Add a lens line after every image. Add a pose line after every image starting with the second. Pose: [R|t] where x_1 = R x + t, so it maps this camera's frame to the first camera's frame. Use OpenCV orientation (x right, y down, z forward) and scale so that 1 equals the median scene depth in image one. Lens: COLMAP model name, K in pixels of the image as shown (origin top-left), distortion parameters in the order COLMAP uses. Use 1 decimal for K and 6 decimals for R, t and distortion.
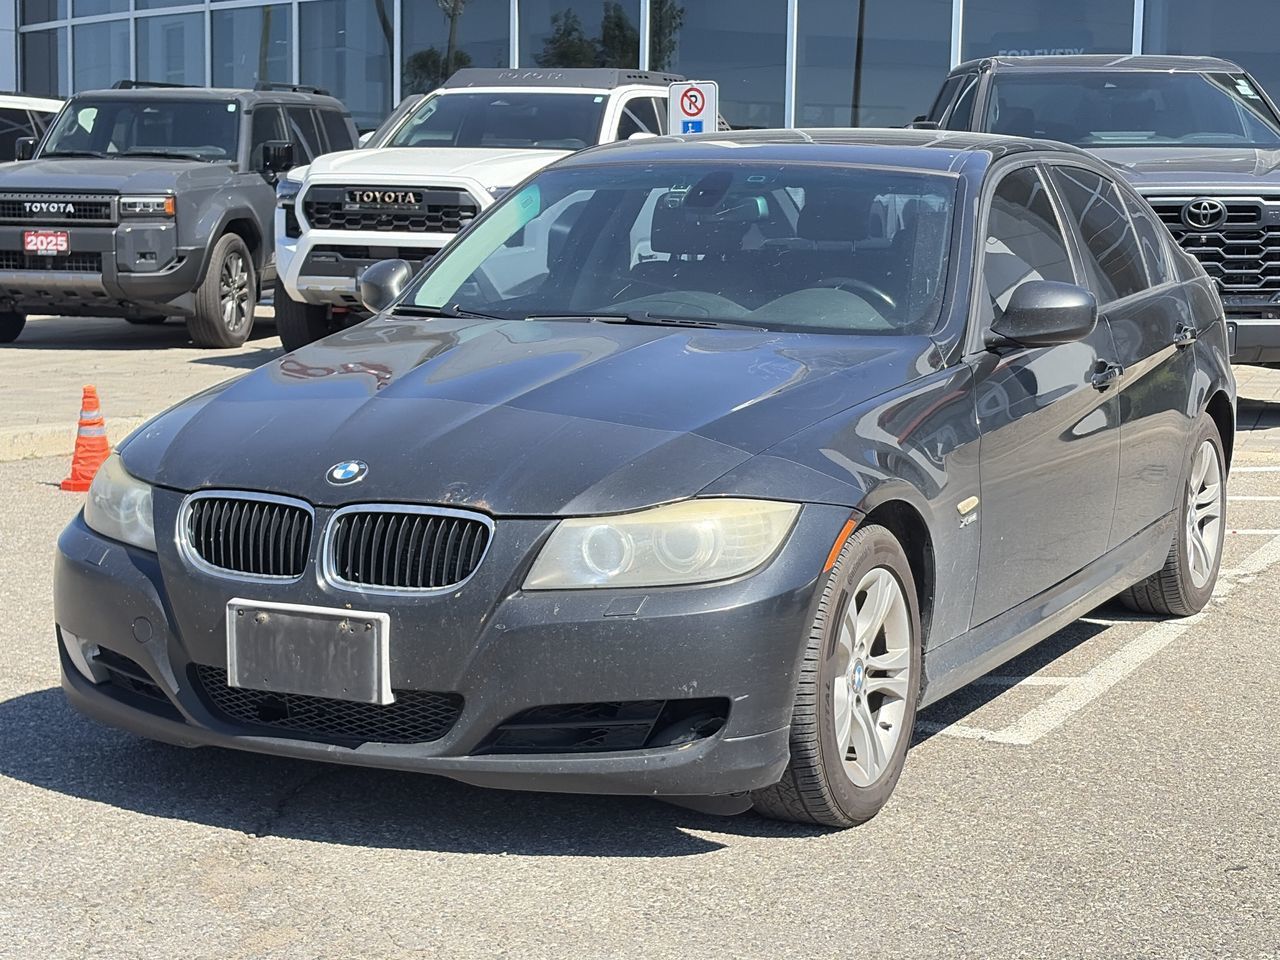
lens RADIAL K [[1914.2, 0, 640.0], [0, 1914.2, 480.0], [0, 0, 1]] dist [0.148039, -0.107957]
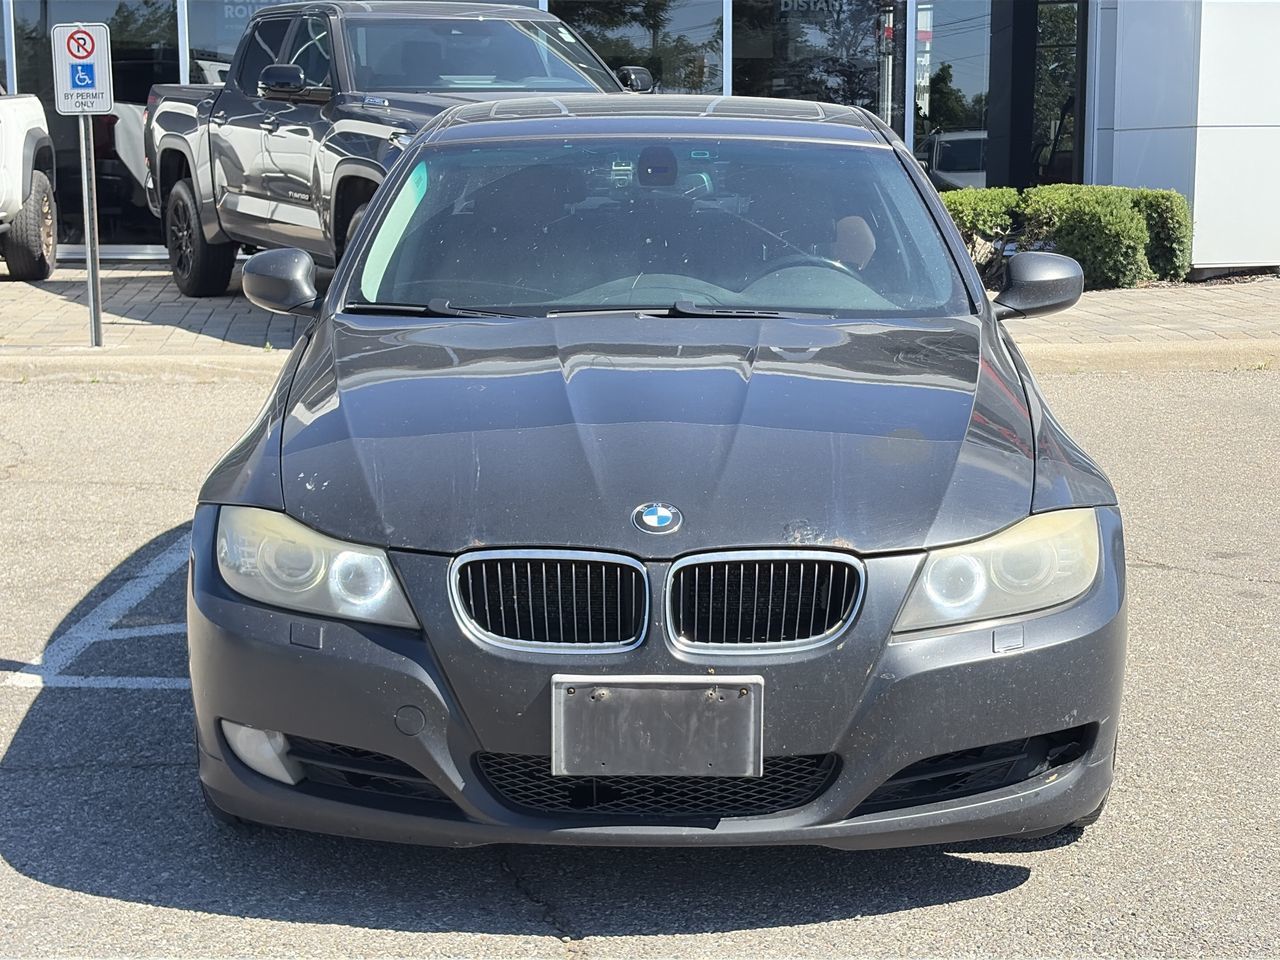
lens RADIAL K [[1810.4, 0, 640.0], [0, 1810.4, 480.0], [0, 0, 1]] dist [0.181673, -0.616114]
pose [[0.933600, -0.082504, 0.348688, -0.459266], [0.067928, 0.996236, 0.053846, -0.068371], [-0.351818, -0.026585, 0.935691, 0.227707]]
